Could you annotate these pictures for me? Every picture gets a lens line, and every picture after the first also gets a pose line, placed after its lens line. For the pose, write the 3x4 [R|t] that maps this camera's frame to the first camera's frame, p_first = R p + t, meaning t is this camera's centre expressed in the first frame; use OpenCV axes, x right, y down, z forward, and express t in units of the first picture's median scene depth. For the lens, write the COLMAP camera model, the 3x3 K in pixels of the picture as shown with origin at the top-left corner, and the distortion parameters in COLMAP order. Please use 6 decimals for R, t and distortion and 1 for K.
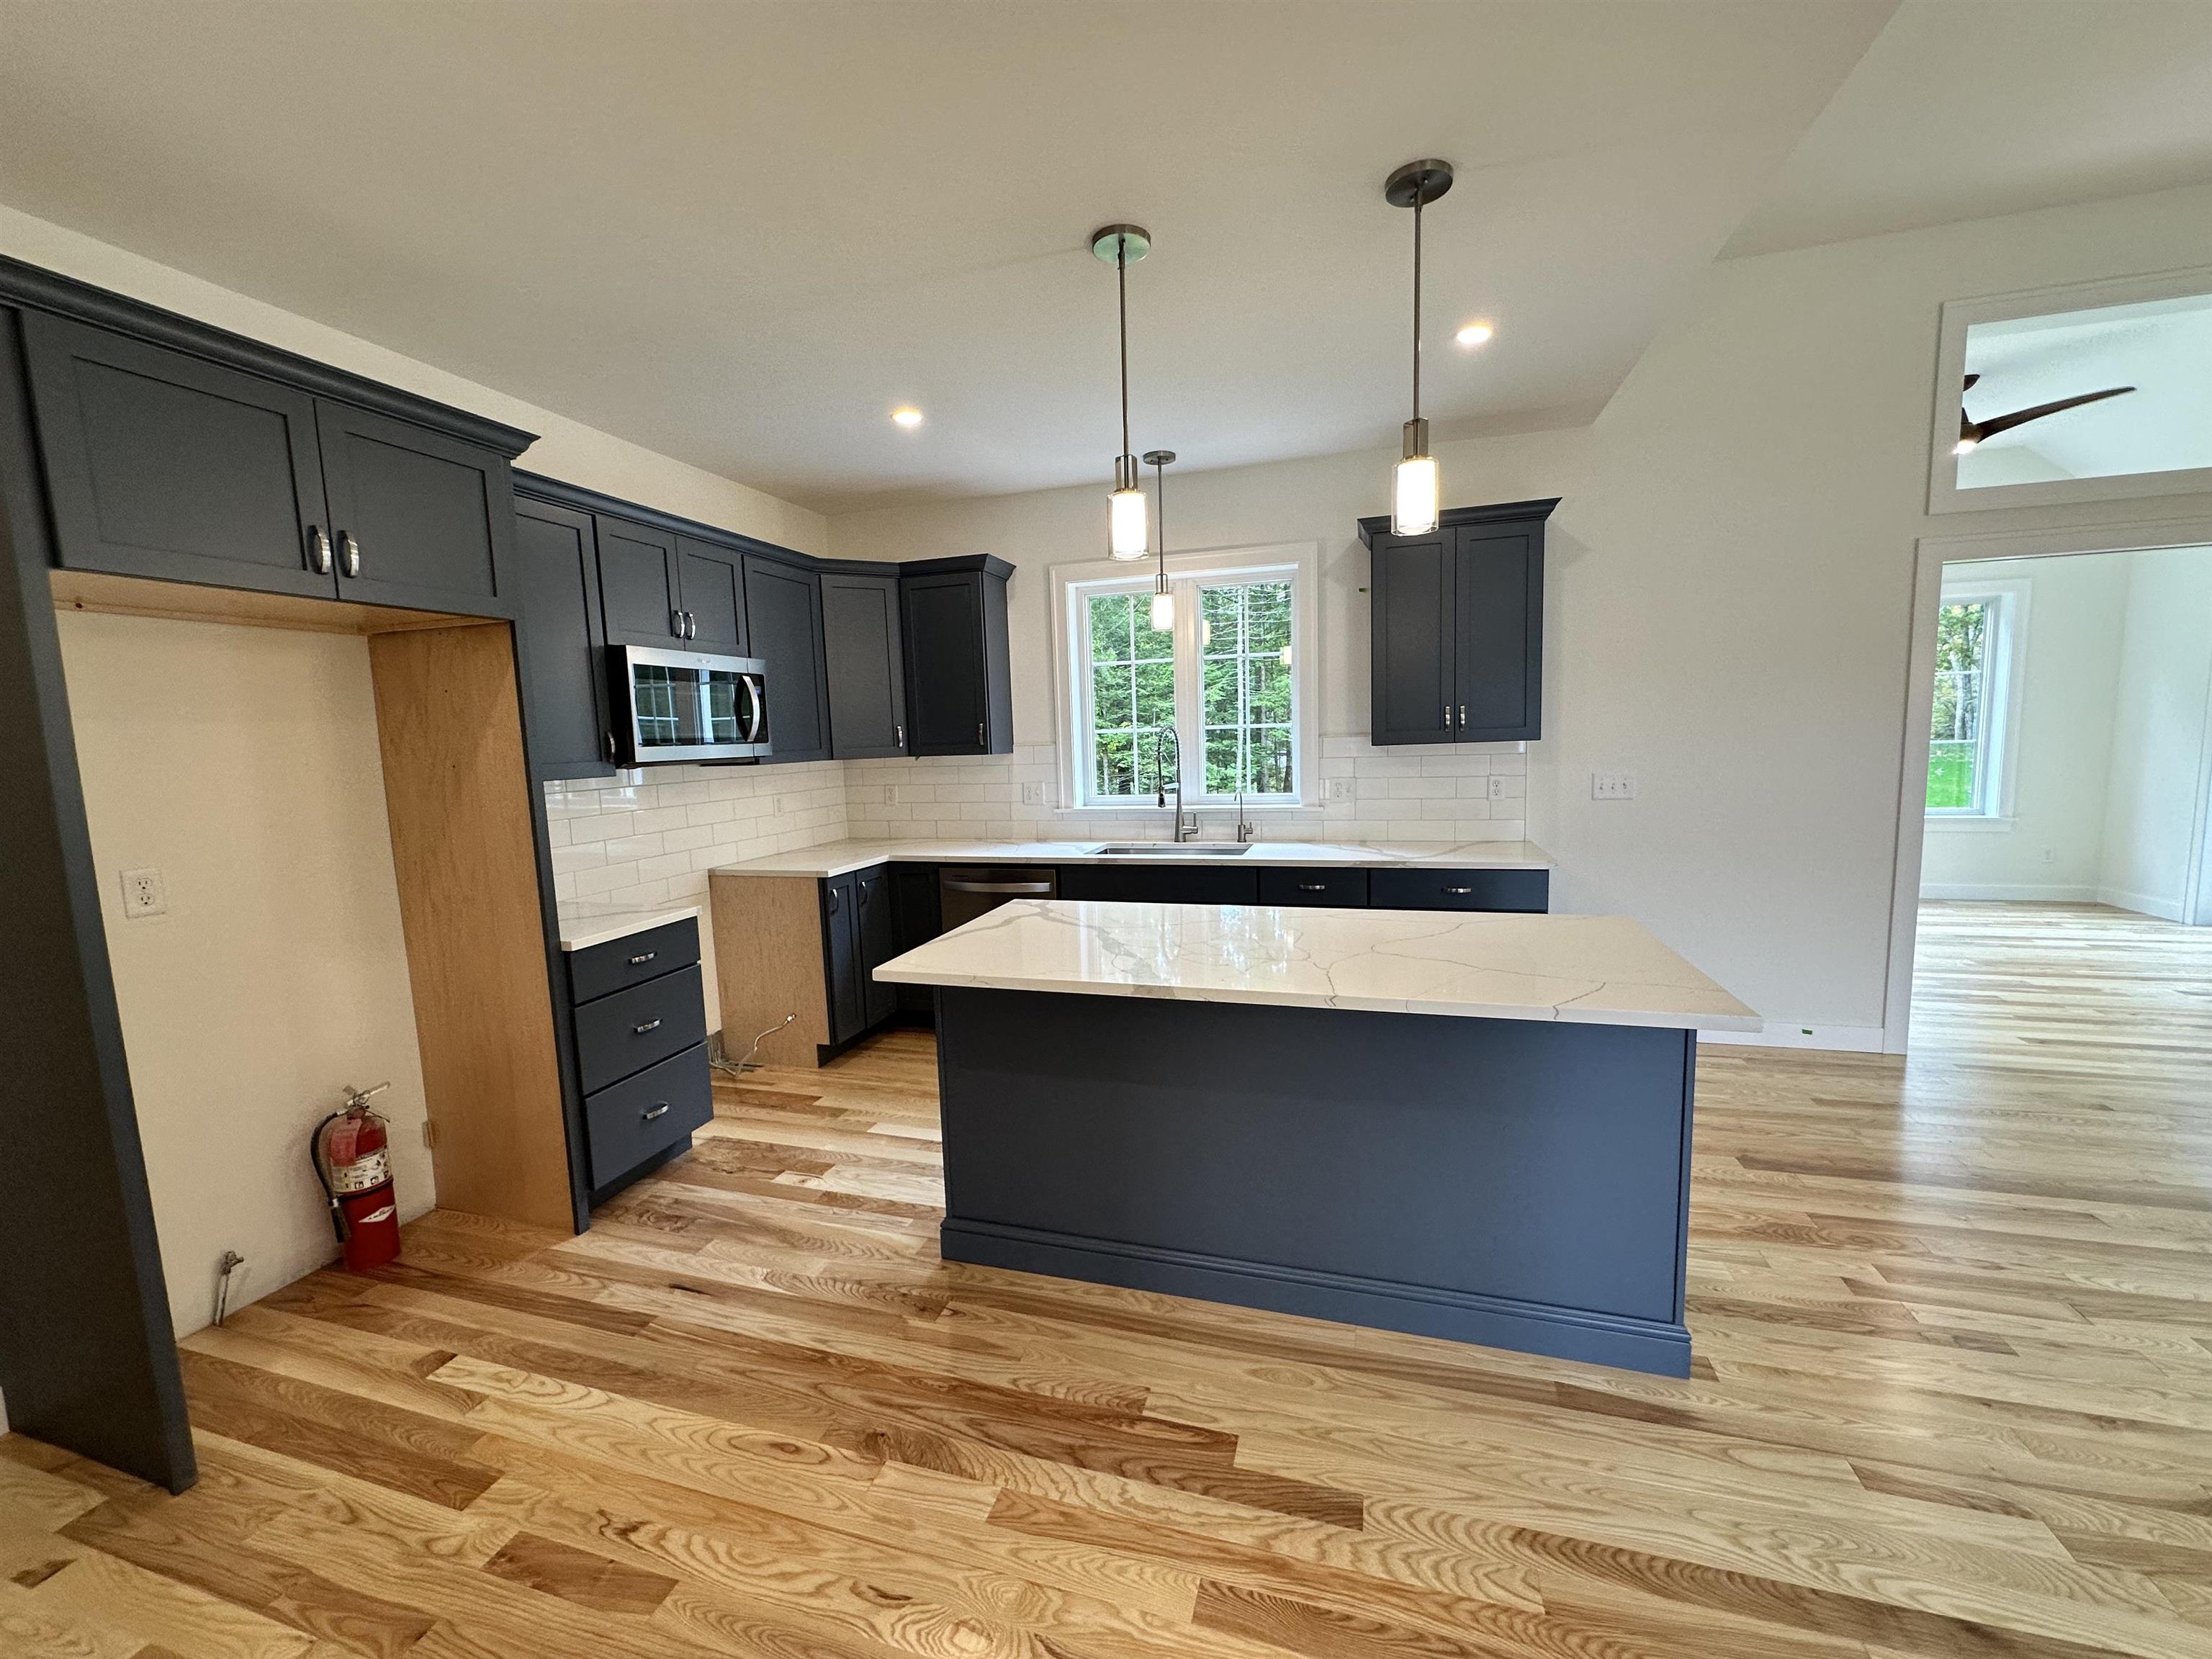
lens RADIAL K [[879.9, 0, 1106.0], [0, 879.9, 829.5], [0, 0, 1]] dist [-0.001923, -0.000120]
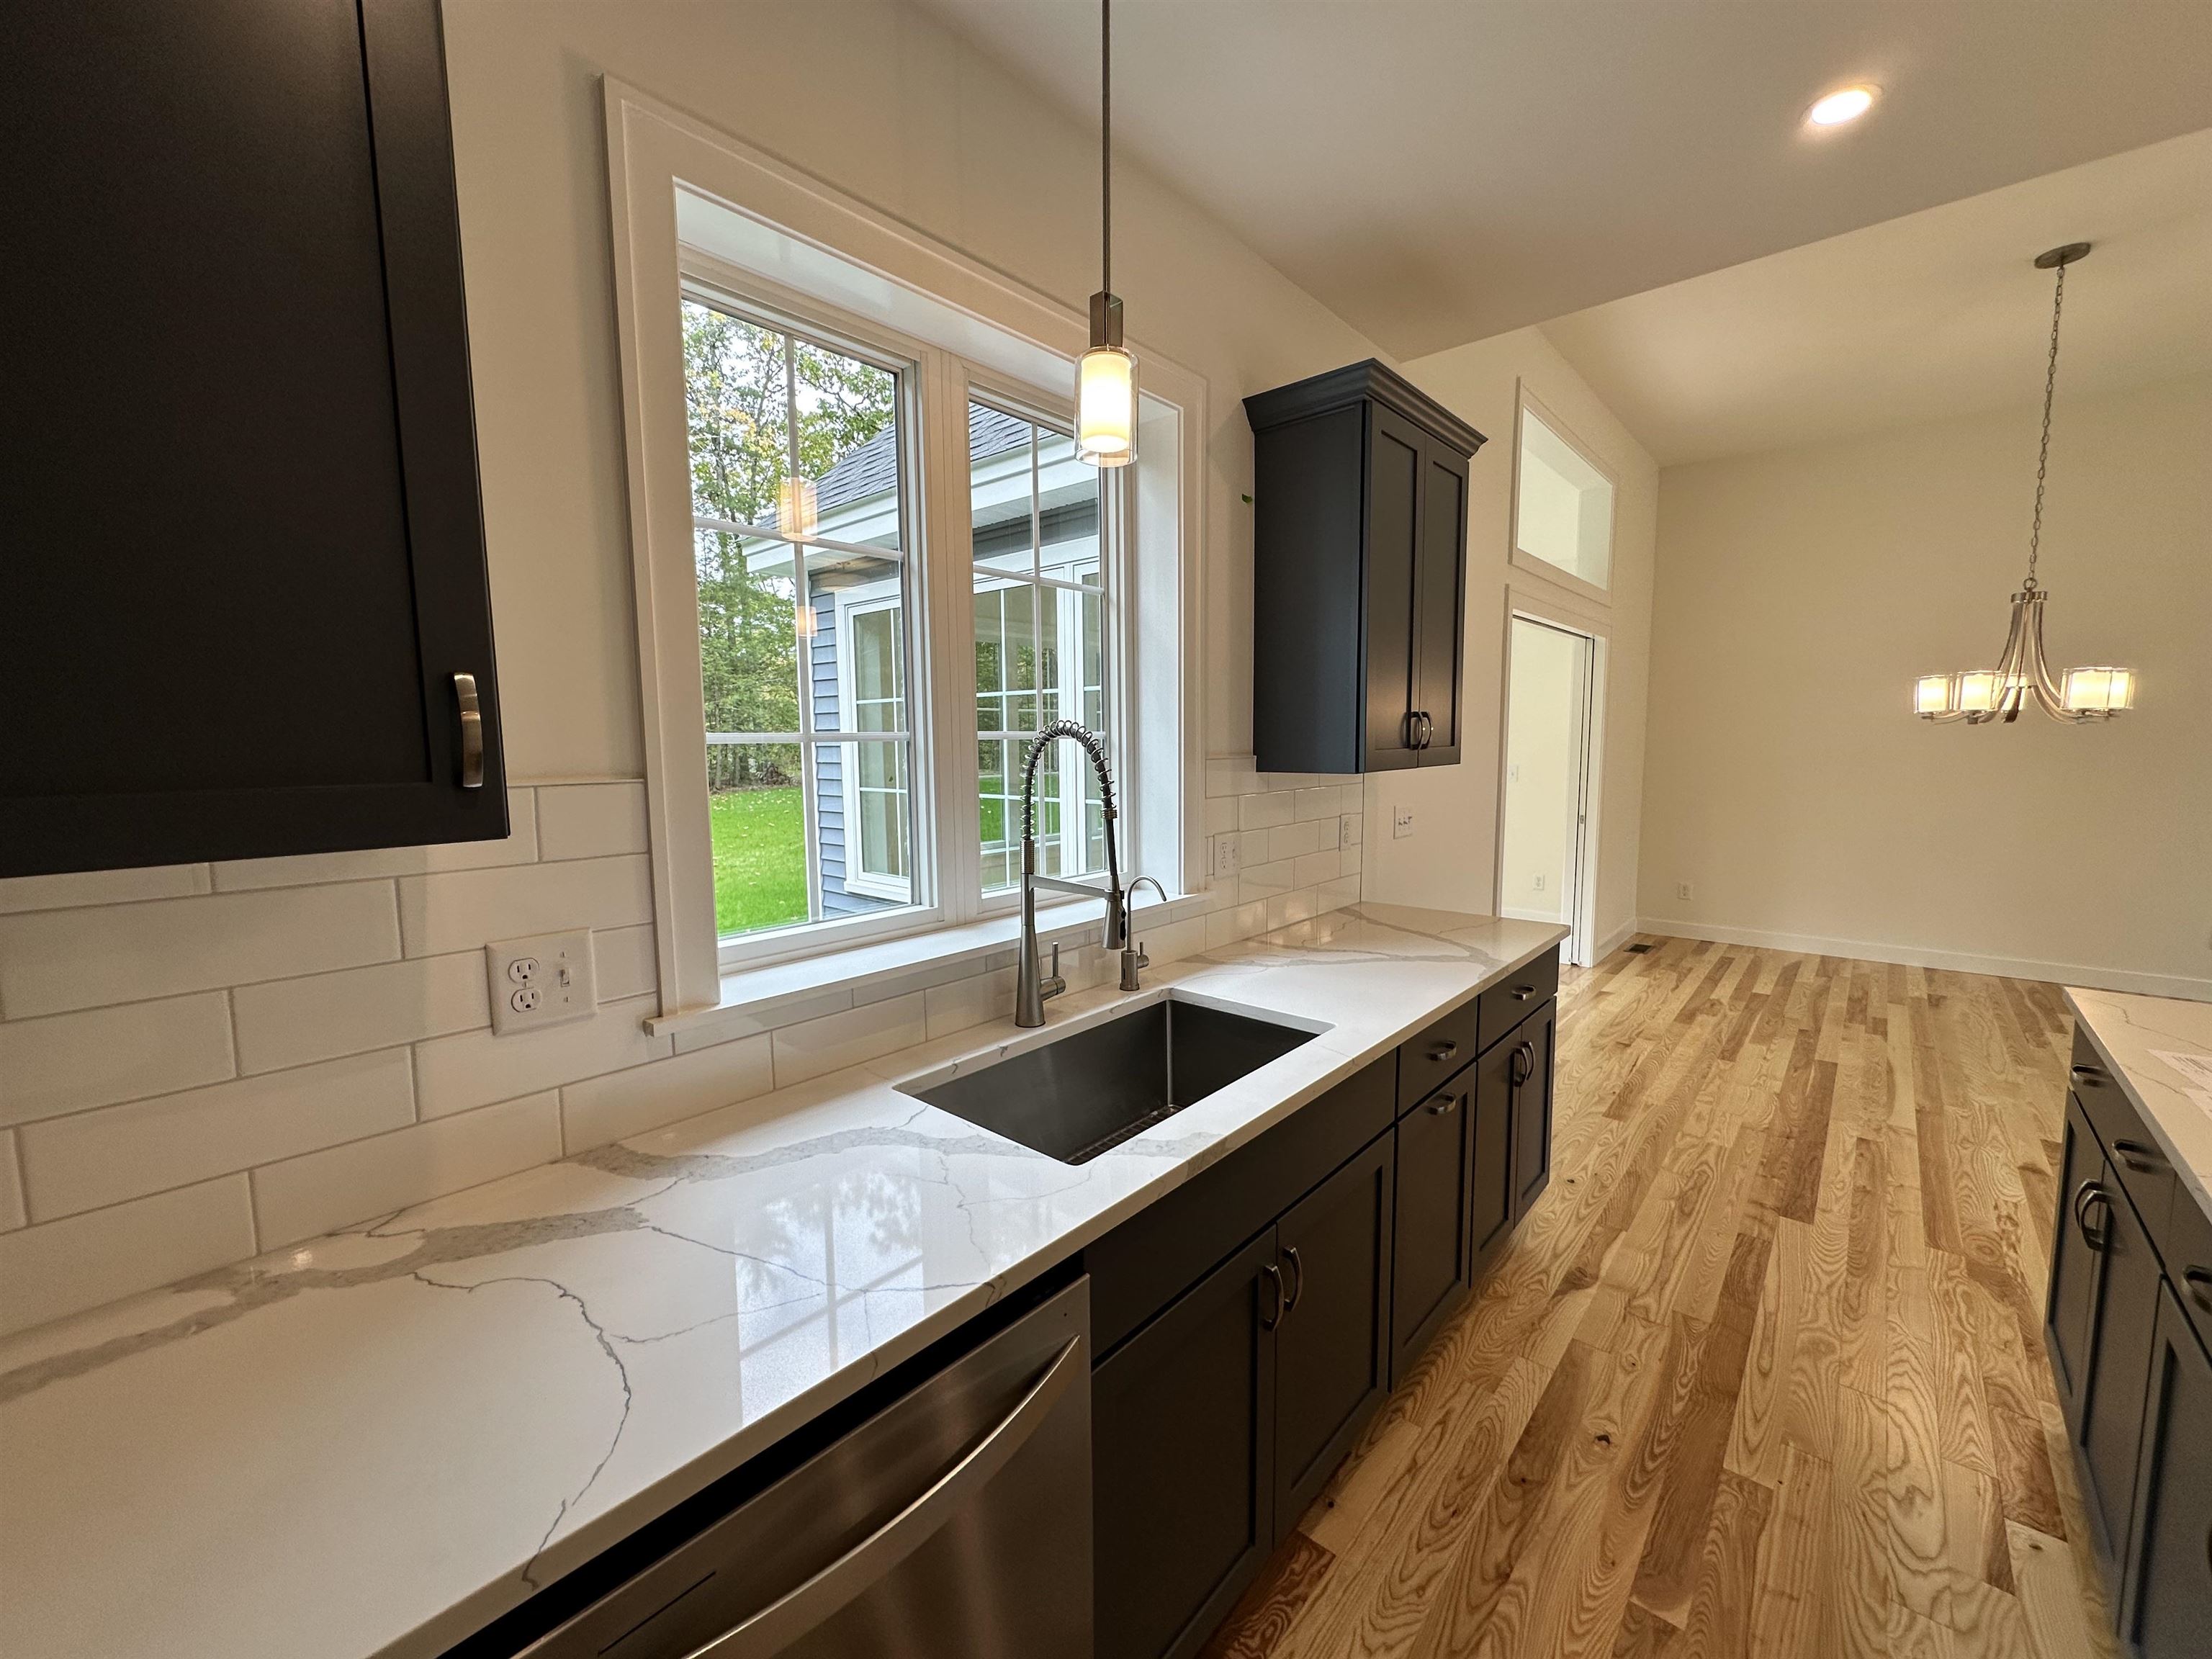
lens RADIAL K [[885.2, 0, 1106.0], [0, 885.2, 829.5], [0, 0, 1]] dist [-0.000590, 0.000090]
pose [[0.410433, -0.065433, 0.909540, -0.365964], [0.095984, 0.994981, 0.028267, -0.115599], [-0.906825, 0.075699, 0.414654, 1.152789]]
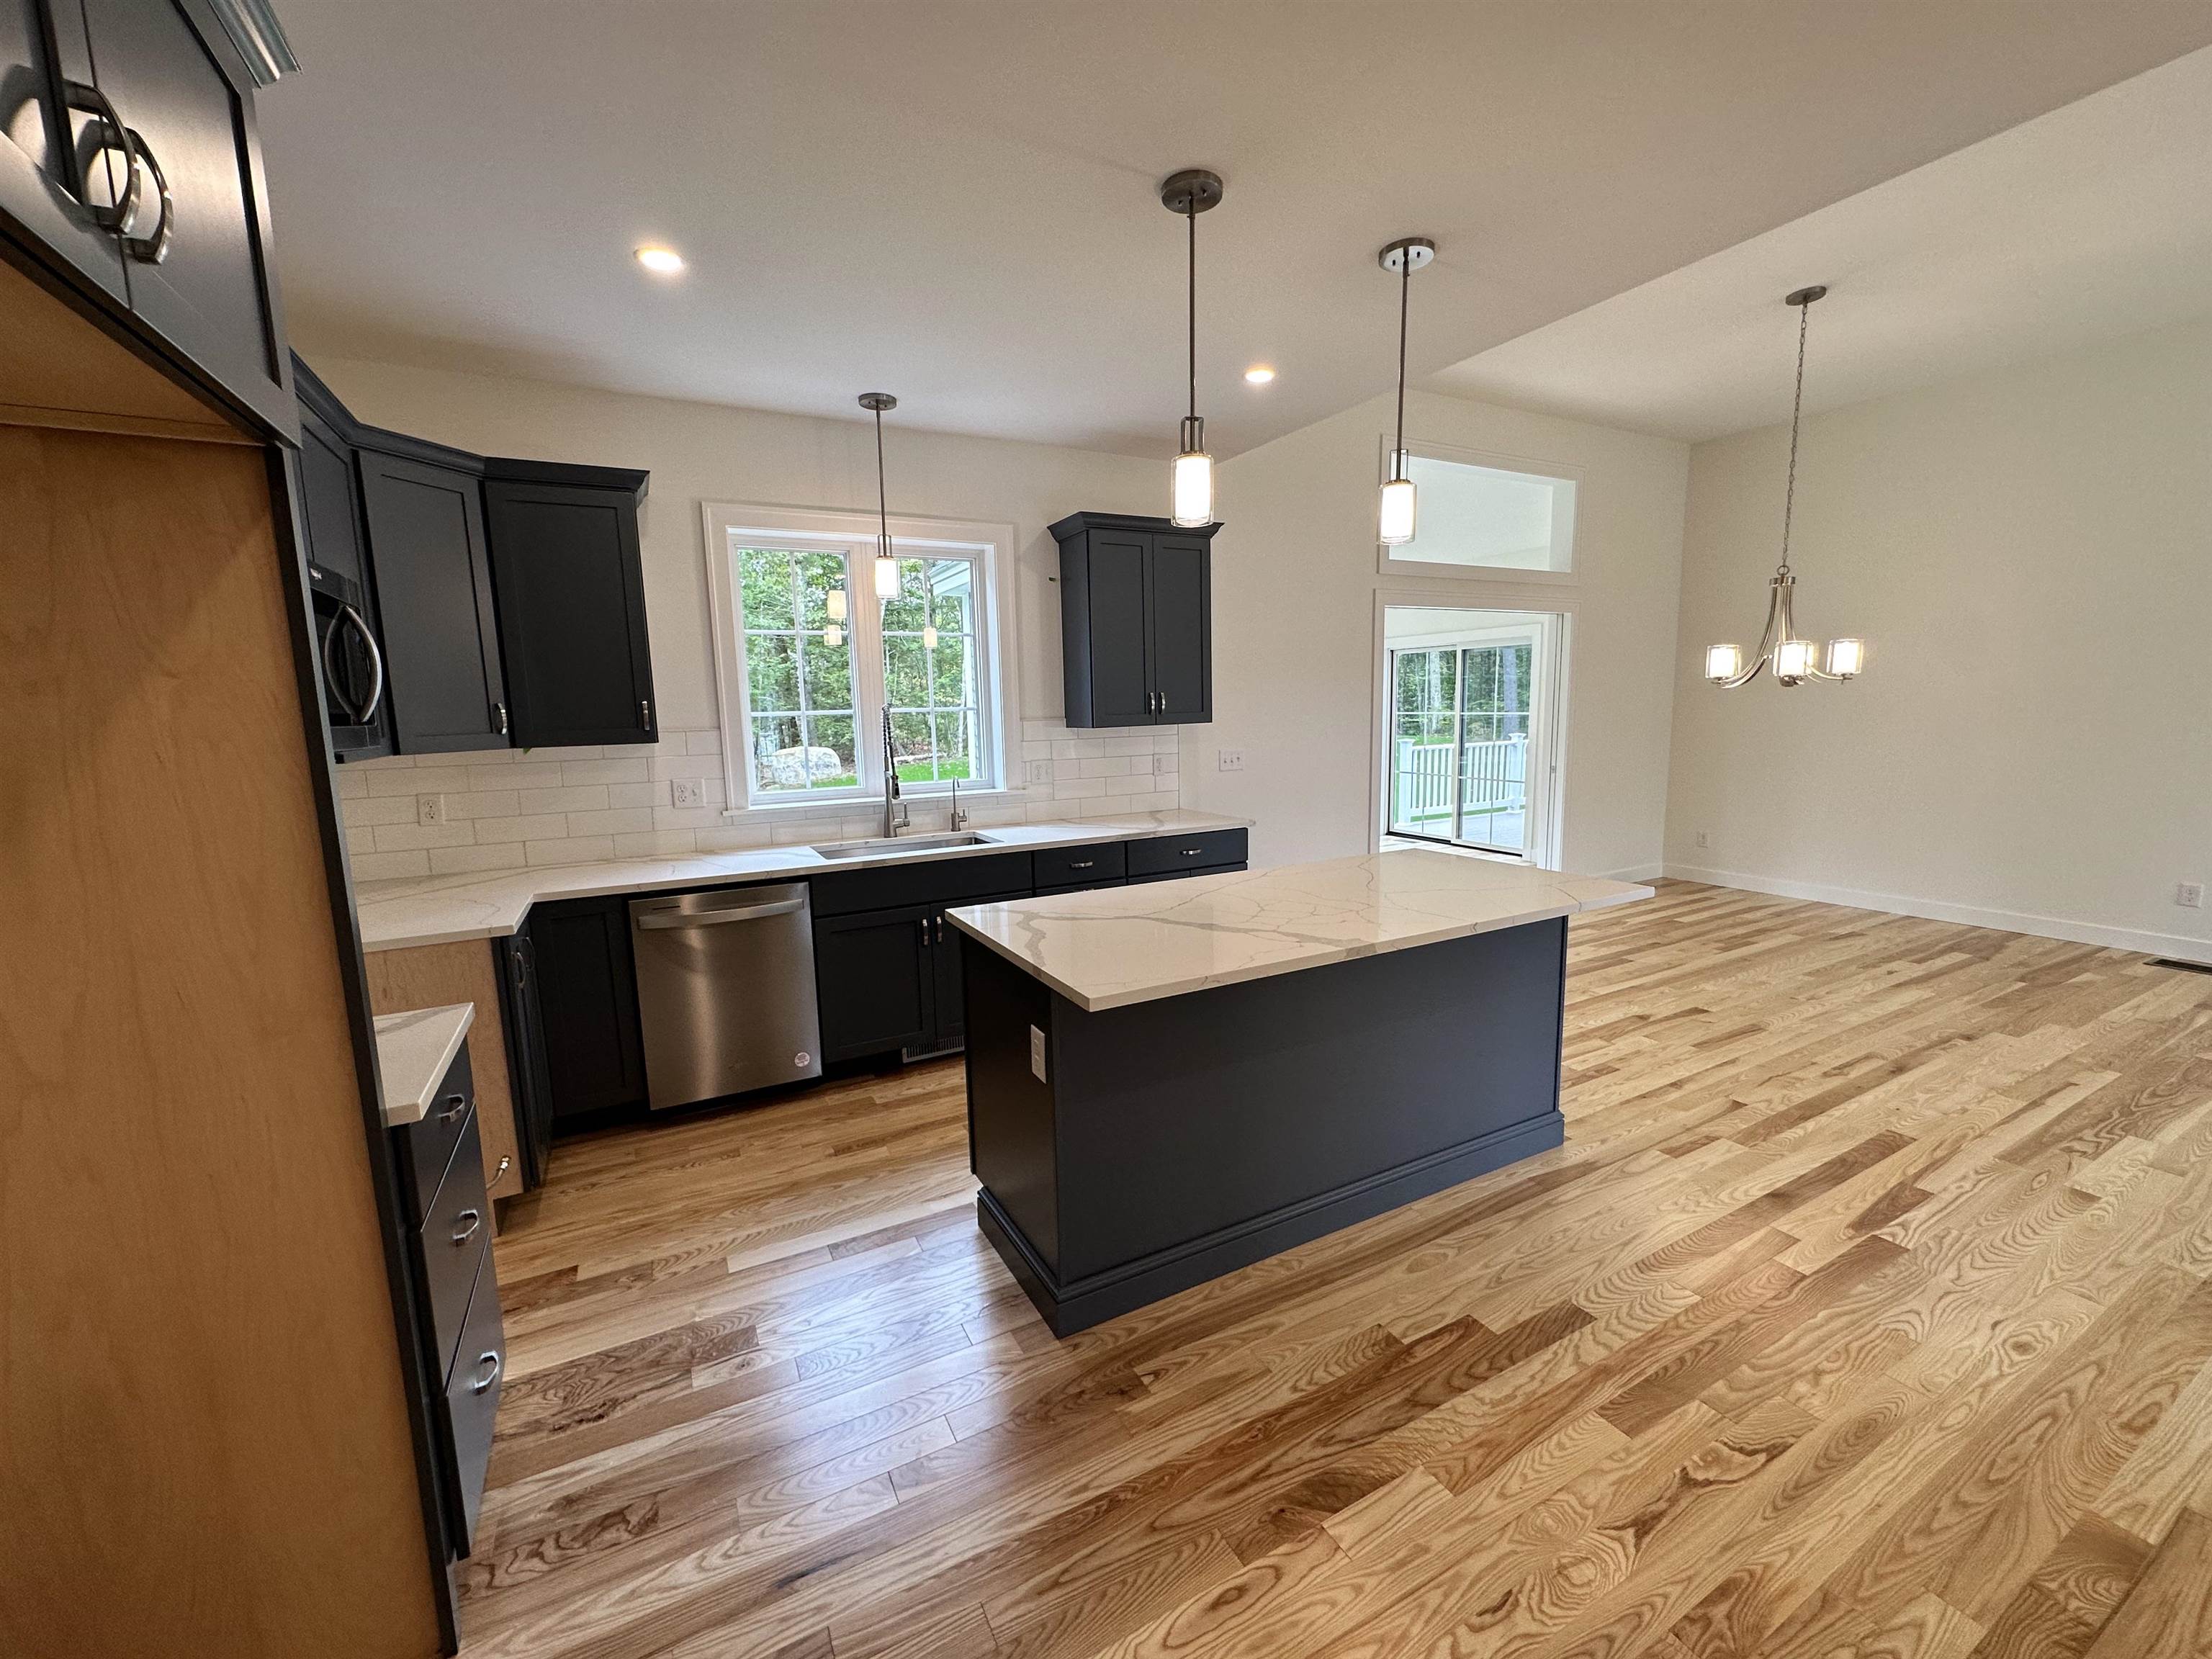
lens RADIAL K [[879.9, 0, 1106.0], [0, 879.9, 829.5], [0, 0, 1]] dist [-0.001923, -0.000120]
pose [[0.707755, -0.082744, 0.701596, -0.561843], [0.078251, 0.996188, 0.038550, -0.016185], [-0.702111, 0.027616, 0.711532, 0.294562]]
